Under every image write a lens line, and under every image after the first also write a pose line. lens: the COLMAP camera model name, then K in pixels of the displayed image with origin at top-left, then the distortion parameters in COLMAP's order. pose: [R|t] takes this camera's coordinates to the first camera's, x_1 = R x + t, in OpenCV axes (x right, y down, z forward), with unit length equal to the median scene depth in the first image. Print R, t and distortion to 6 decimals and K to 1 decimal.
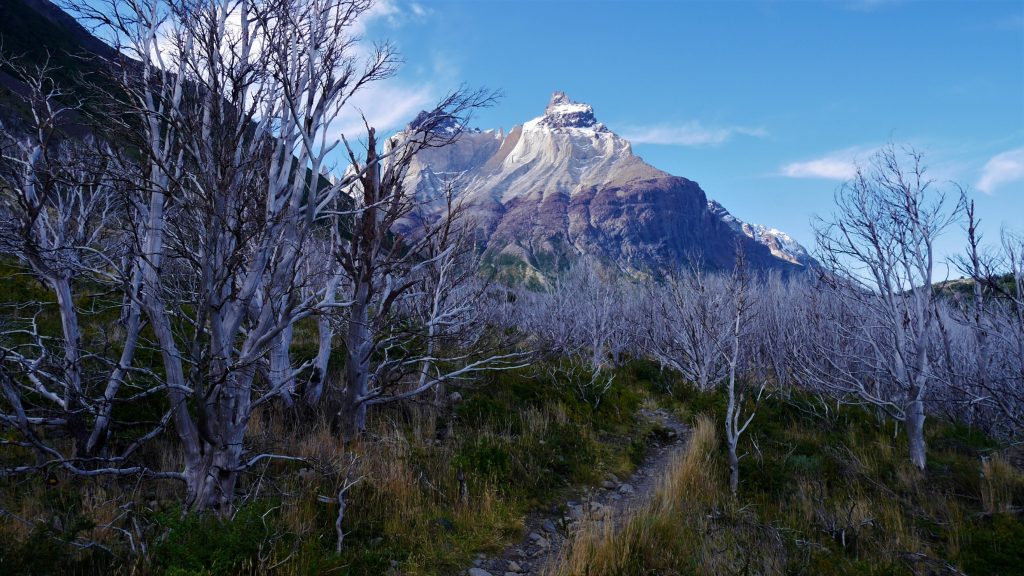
lens RADIAL K [[722.1, 0, 512.0], [0, 722.1, 288.0], [0, 0, 1]] dist [-0.064233, 0.008727]
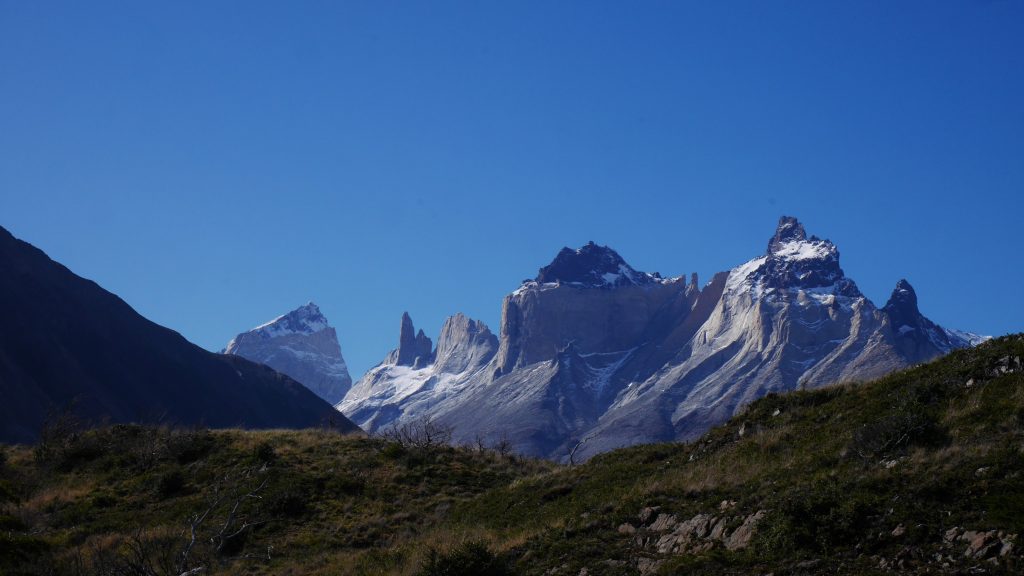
lens RADIAL K [[722.1, 0, 512.0], [0, 722.1, 288.0], [0, 0, 1]] dist [-0.064233, 0.008727]
pose [[0.987501, -0.015409, -0.156855, -0.063816], [-0.039725, 0.938746, -0.342314, -0.000560], [0.152521, 0.344266, 0.926401, 0.375417]]
